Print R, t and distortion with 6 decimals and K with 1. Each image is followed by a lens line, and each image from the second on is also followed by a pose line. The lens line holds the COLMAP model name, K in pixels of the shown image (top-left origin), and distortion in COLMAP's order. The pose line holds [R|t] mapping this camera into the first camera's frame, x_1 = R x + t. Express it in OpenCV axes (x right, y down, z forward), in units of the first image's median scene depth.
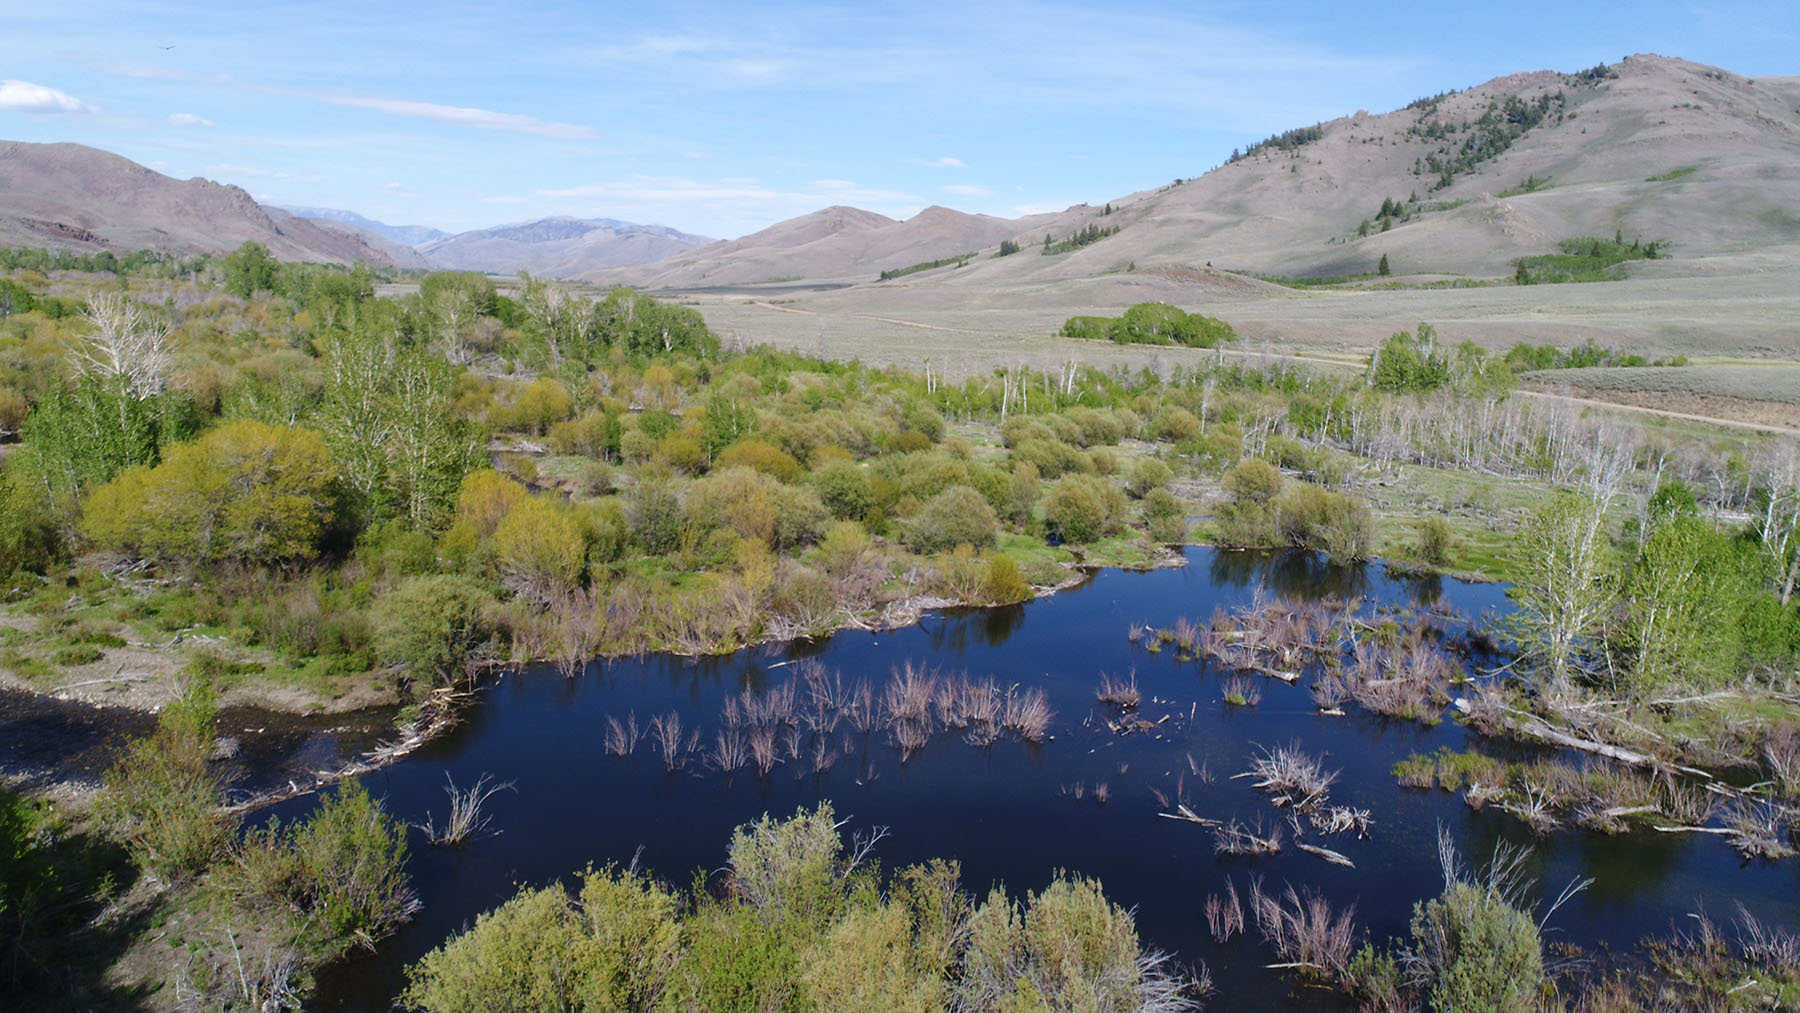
lens RADIAL K [[1199.6, 0, 905.7], [0, 1199.6, 526.1], [0, 0, 1]] dist [-0.007330, 0.002273]
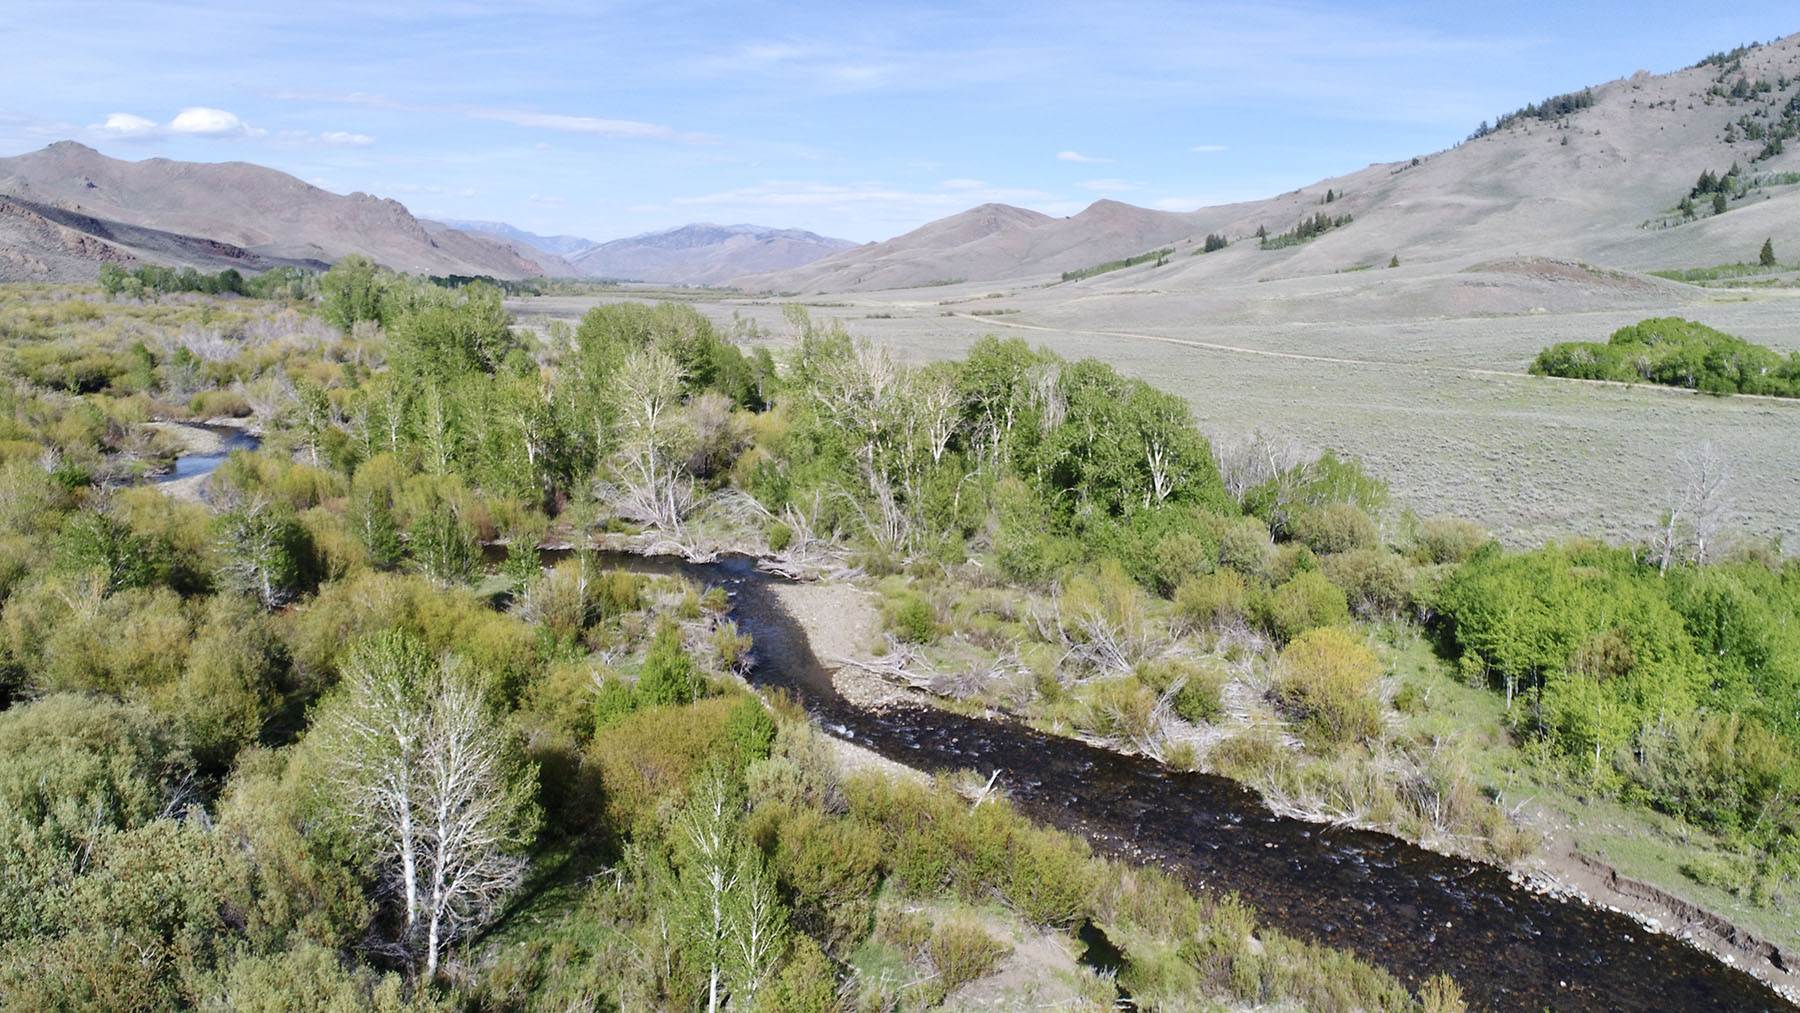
lens RADIAL K [[1199.6, 0, 902.2], [0, 1199.6, 513.7], [0, 0, 1]] dist [-0.007330, 0.002273]
pose [[0.993651, 0.001403, -0.112501, -0.045935], [-0.002495, 0.999951, -0.009573, -0.026171], [0.112482, 0.009793, 0.993605, 0.111163]]
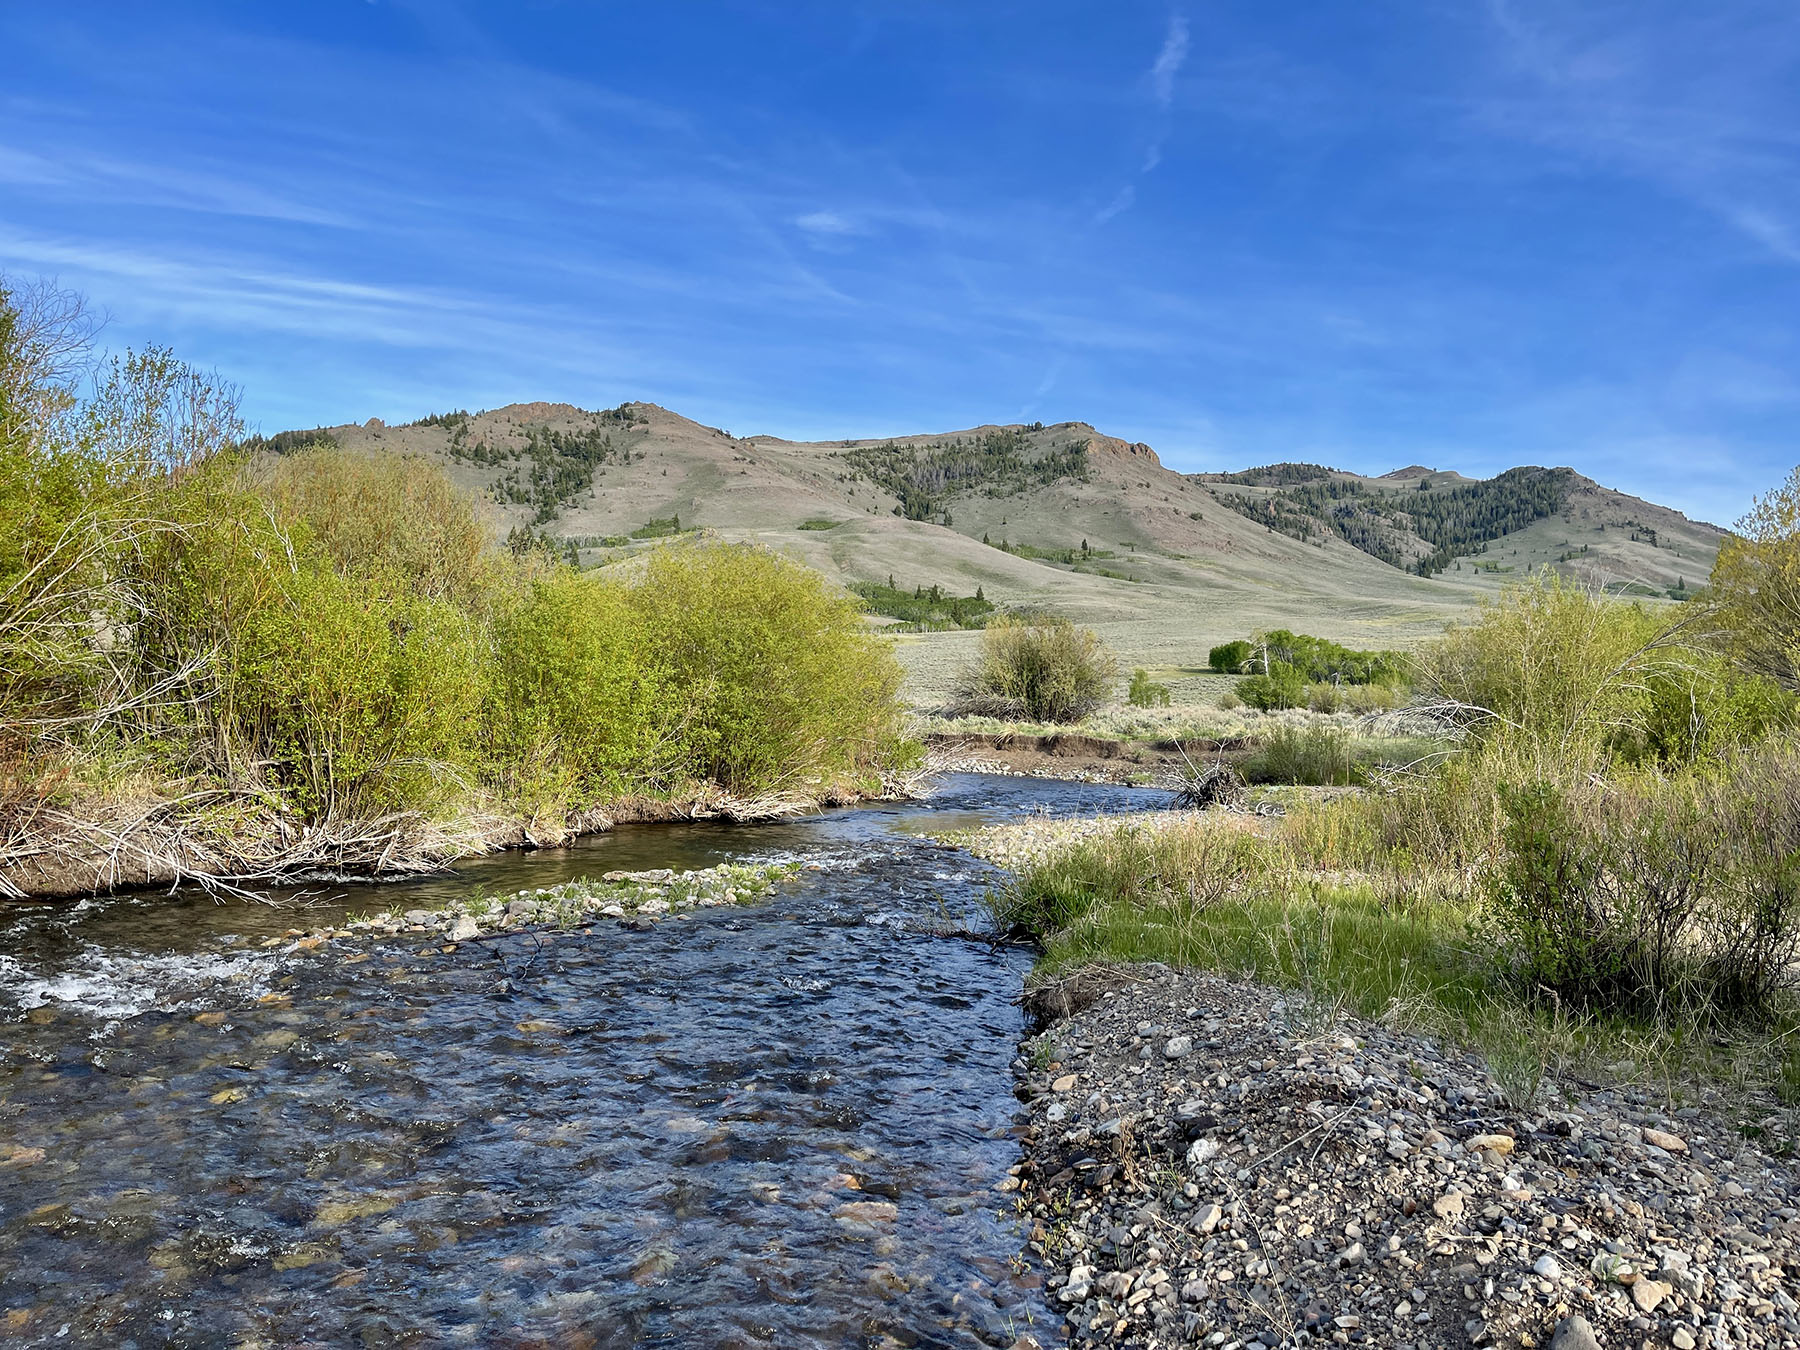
lens RADIAL K [[1353.9, 0, 918.7], [0, 1353.9, 680.5], [0, 0, 1]] dist [0.068185, -0.094289]
pose [[0.557681, -0.019009, 0.829838, -0.172381], [0.166309, 0.982024, -0.089271, -0.045213], [-0.813224, 0.187794, 0.550817, 0.272846]]
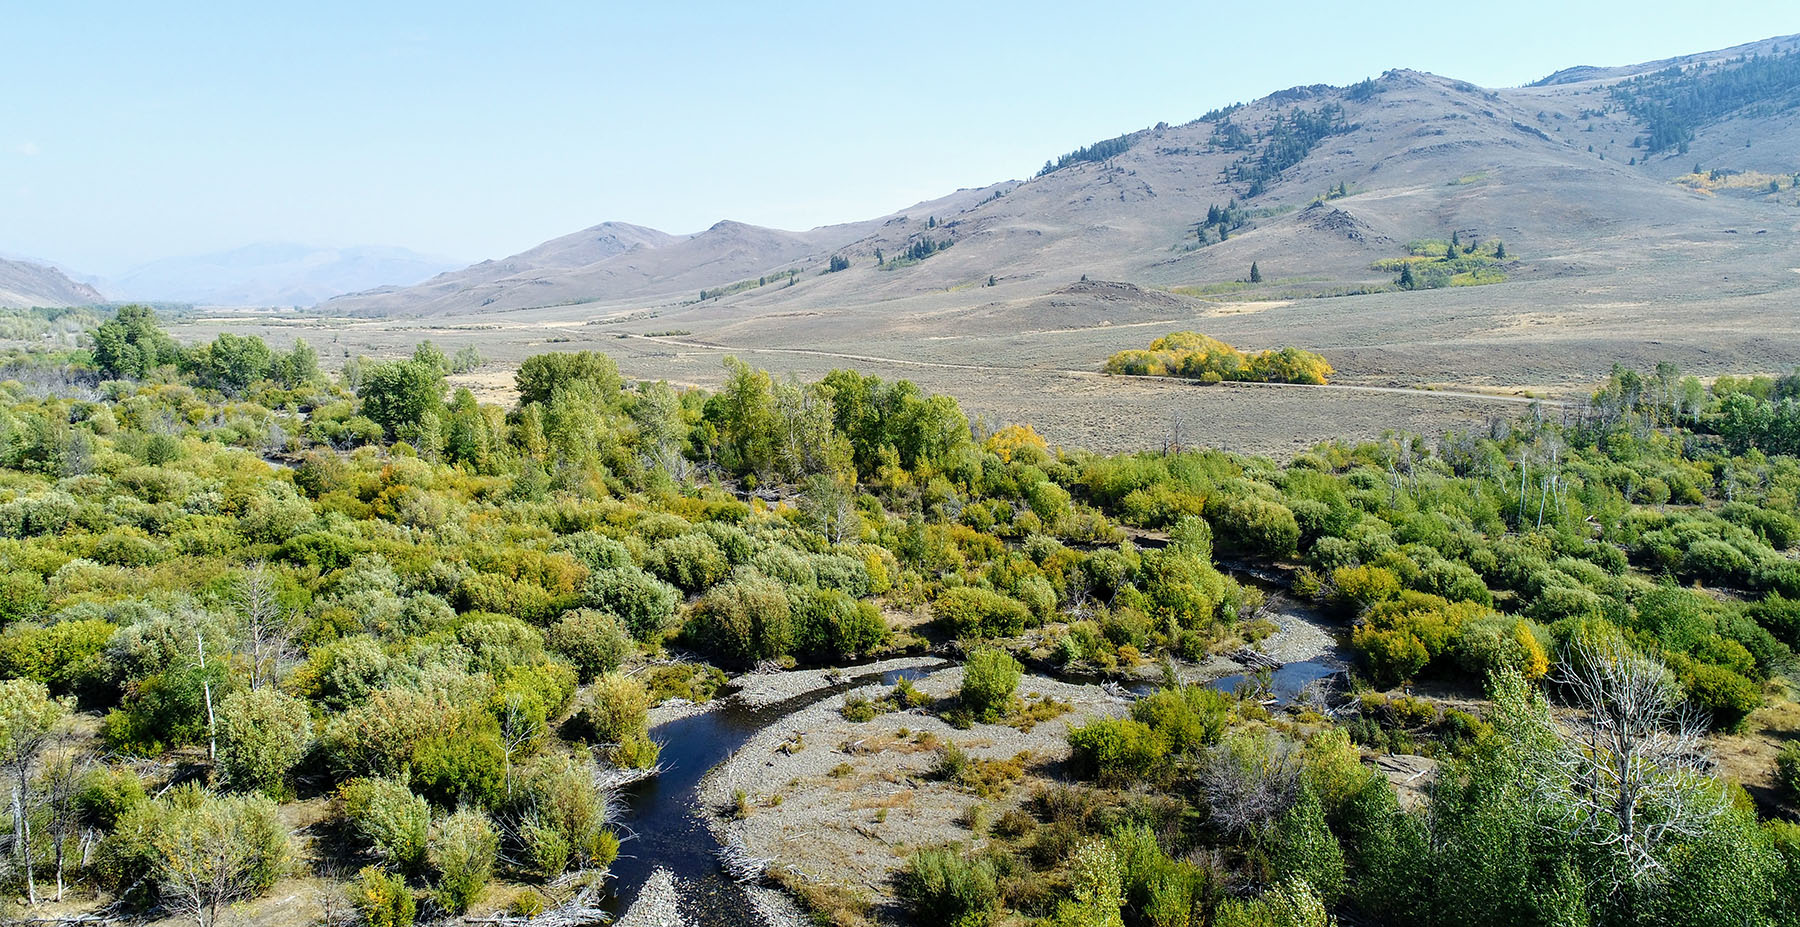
lens RADIAL K [[1203.0, 0, 901.7], [0, 1203.0, 437.8], [0, 0, 1]] dist [-0.004295, 0.004313]
pose [[0.977754, -0.063346, 0.199963, -0.075114], [0.078484, 0.994545, -0.068700, -0.018851], [-0.194521, 0.082865, 0.977392, 0.038541]]
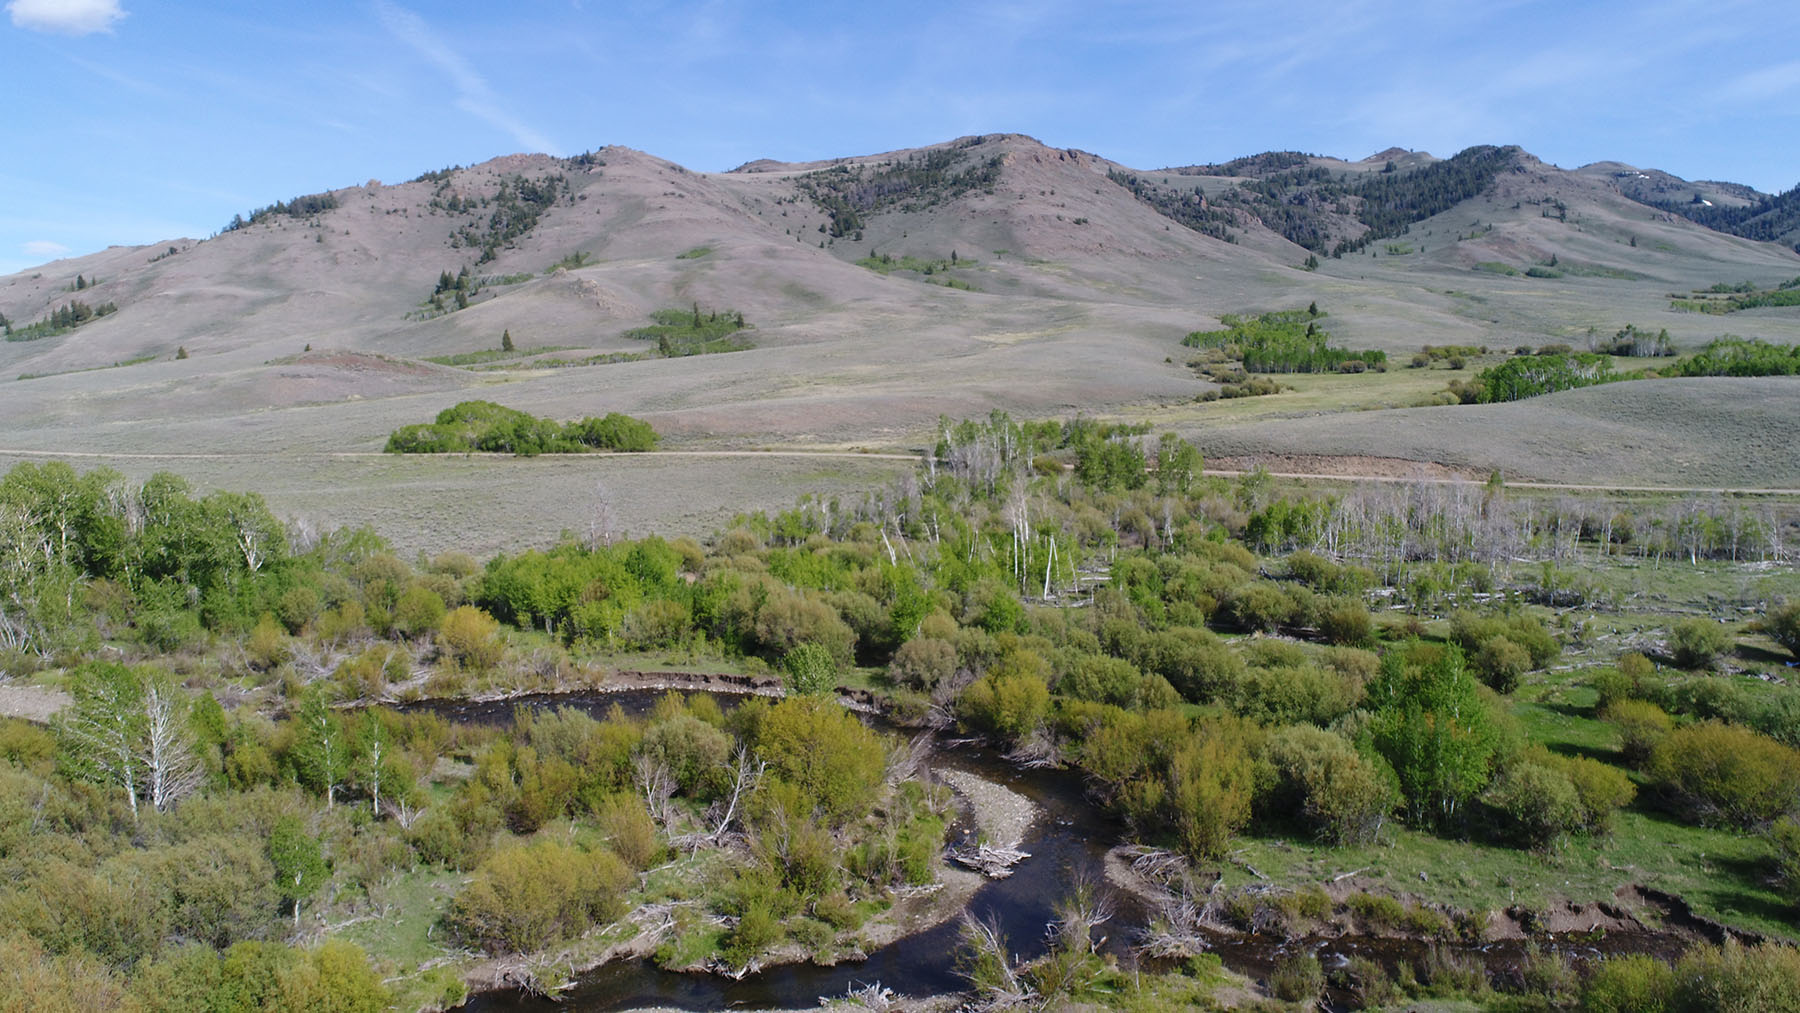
lens RADIAL K [[1199.6, 0, 901.7], [0, 1199.6, 515.3], [0, 0, 1]] dist [-0.007330, 0.002273]
pose [[0.670536, -0.140418, 0.728467, -0.075332], [0.186216, 0.982345, 0.017948, -0.024040], [-0.718126, 0.123618, 0.684846, 0.079325]]
